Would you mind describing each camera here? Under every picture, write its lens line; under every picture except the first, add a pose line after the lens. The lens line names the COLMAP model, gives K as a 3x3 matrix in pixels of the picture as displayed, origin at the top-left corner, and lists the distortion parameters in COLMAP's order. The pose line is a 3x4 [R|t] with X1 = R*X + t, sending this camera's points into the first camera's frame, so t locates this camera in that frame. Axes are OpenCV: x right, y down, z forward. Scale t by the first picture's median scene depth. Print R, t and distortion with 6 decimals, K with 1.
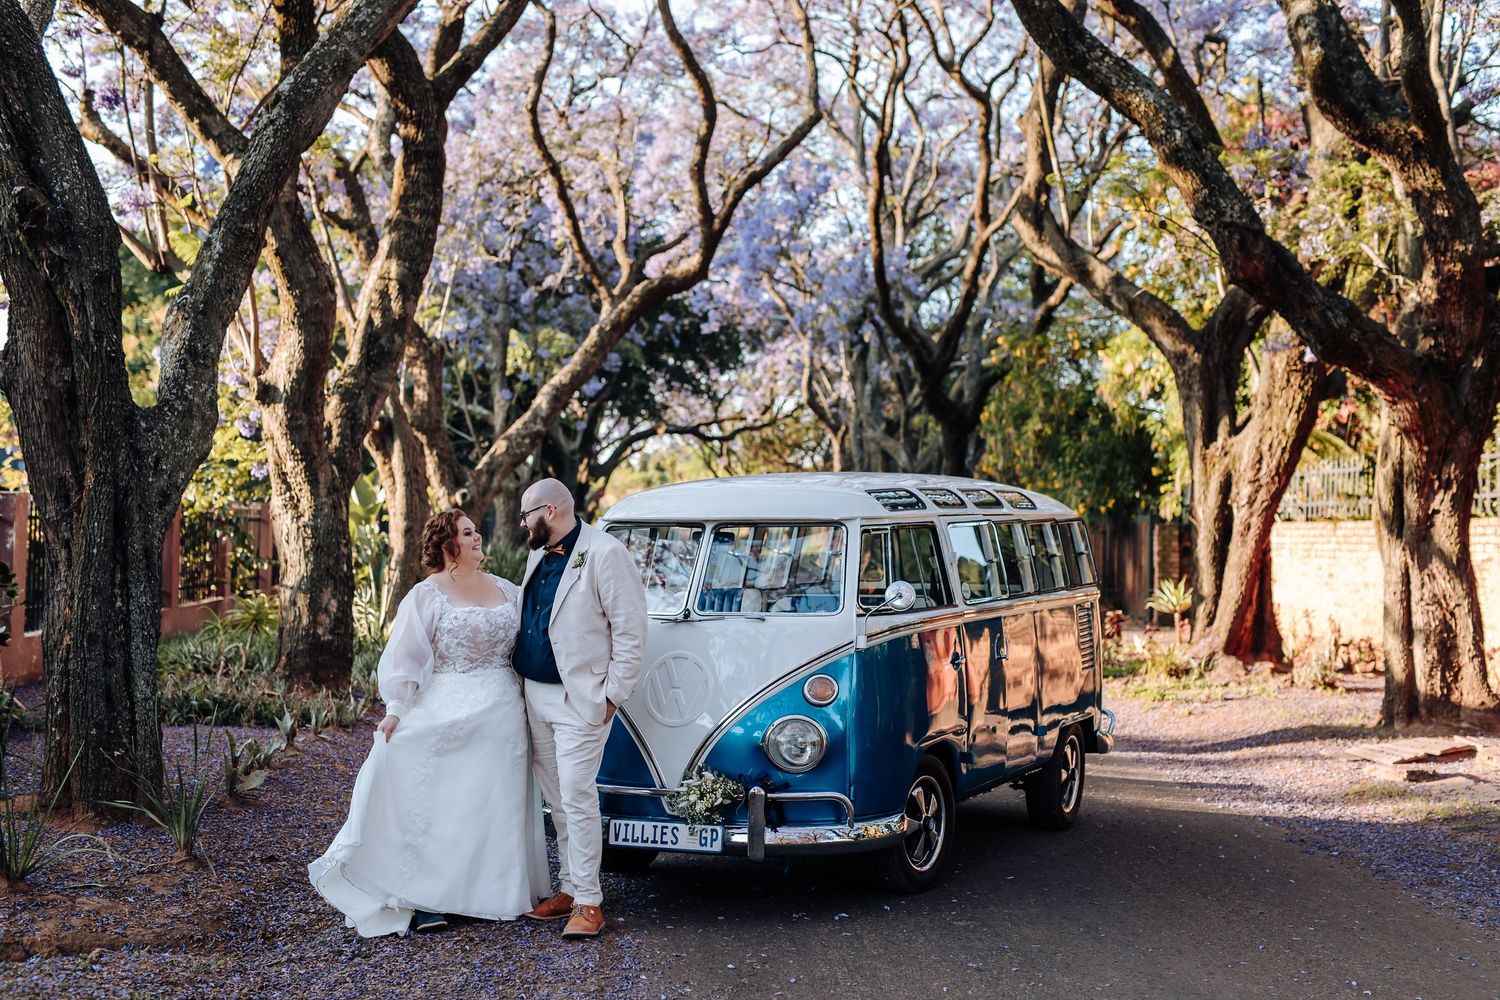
lens RADIAL K [[2004.6, 0, 750.0], [0, 2004.6, 500.0], [0, 0, 1]] dist [0.001523, 0.030312]
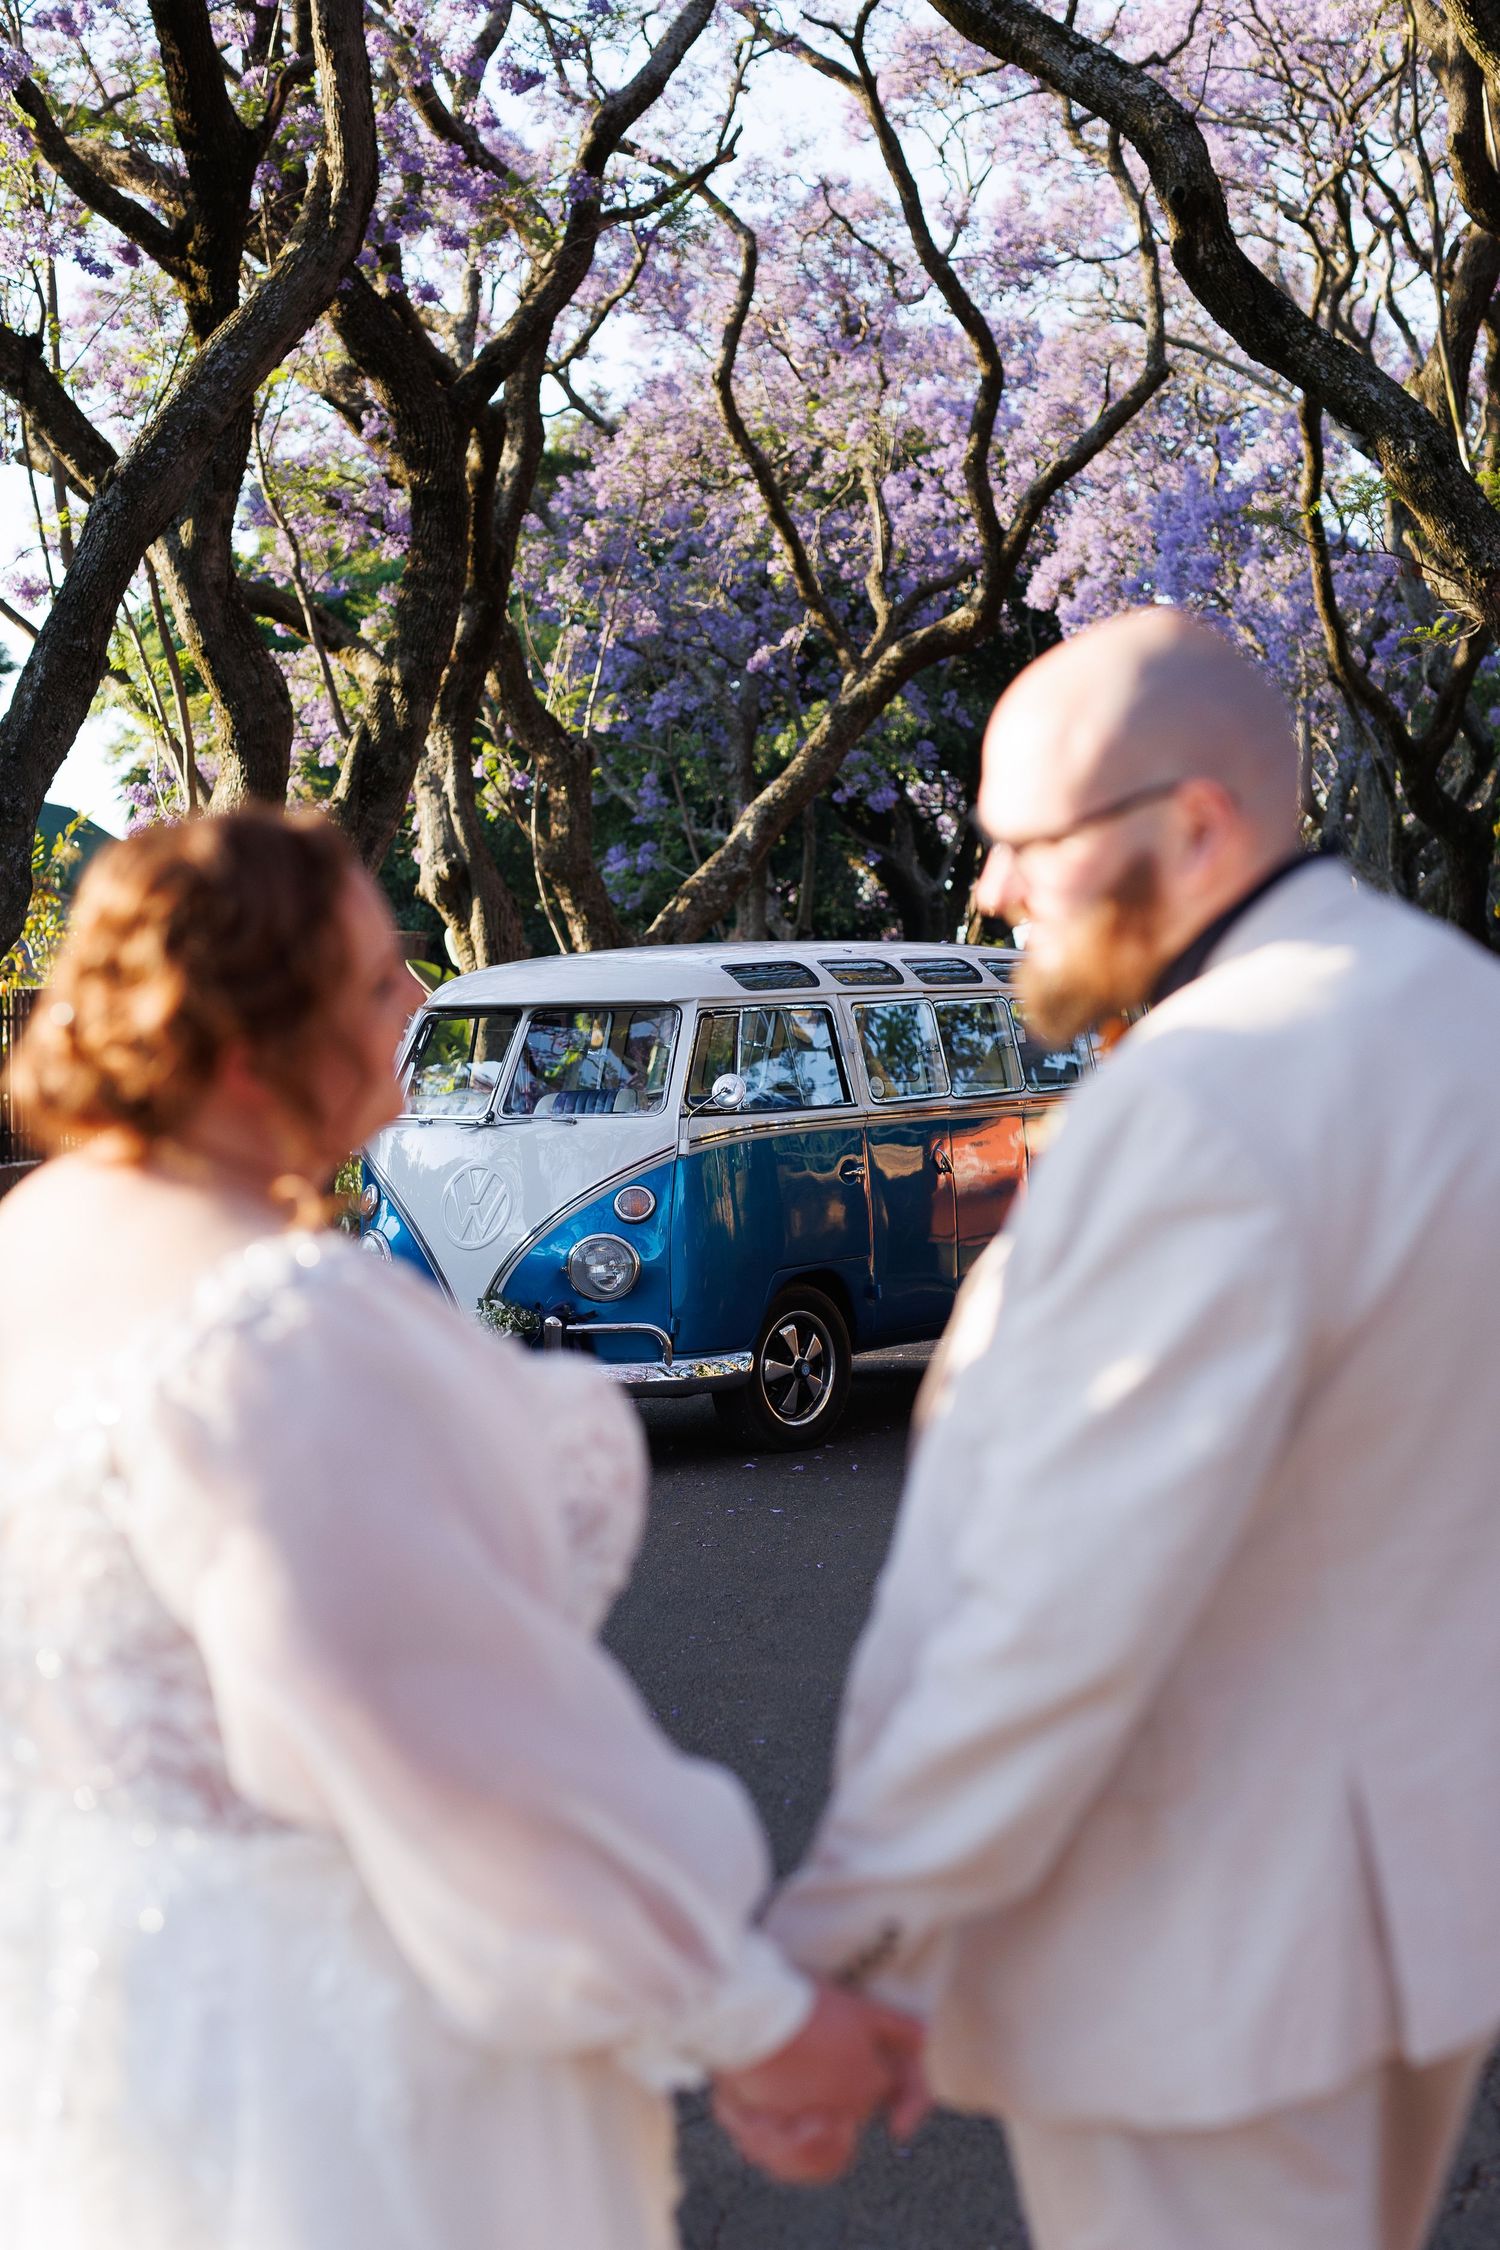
lens RADIAL K [[3368.0, 0, 816.1], [0, 3368.0, 1135.7], [0, 0, 1]] dist [-0.002539, -0.005812]
pose [[0.989403, -0.013290, -0.144586, 0.147868], [0.020328, 0.998674, 0.047307, 0.000195], [0.143766, -0.049745, 0.988361, -0.182082]]
